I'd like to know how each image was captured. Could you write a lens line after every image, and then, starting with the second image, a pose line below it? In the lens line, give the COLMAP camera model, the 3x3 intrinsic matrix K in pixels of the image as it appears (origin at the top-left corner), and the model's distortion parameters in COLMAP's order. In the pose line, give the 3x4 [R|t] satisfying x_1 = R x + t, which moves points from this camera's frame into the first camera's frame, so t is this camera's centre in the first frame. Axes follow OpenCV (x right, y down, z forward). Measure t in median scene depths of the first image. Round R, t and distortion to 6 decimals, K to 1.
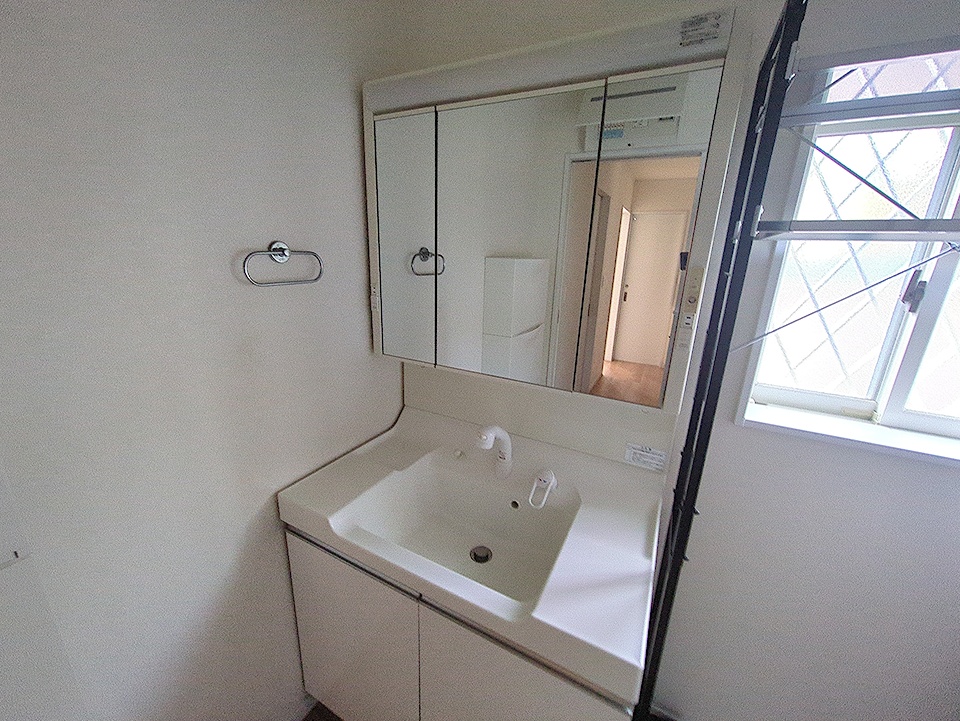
lens RADIAL K [[377.4, 0, 480.6], [0, 377.4, 360.9], [0, 0, 1]] dist [-0.001369, -0.000624]
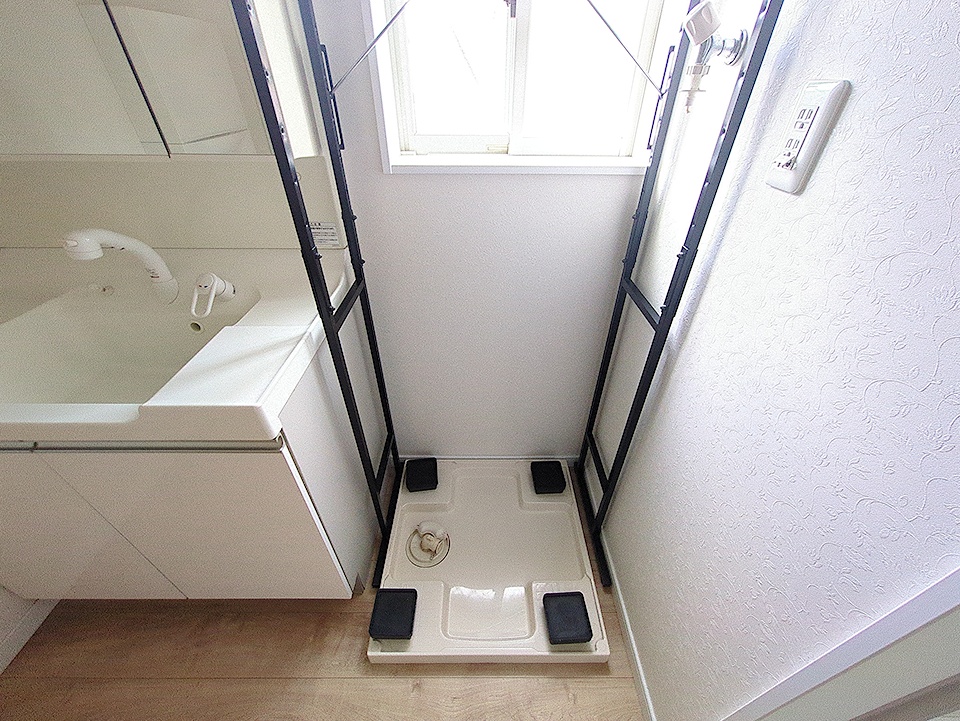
lens RADIAL K [[377.4, 0, 481.4], [0, 377.4, 360.4], [0, 0, 1]] dist [-0.001369, -0.000624]
pose [[0.879939, -0.306196, 0.363251, 0.366302], [0.156429, 0.908698, 0.387038, 0.244344], [-0.448595, -0.283747, 0.847496, -0.050012]]
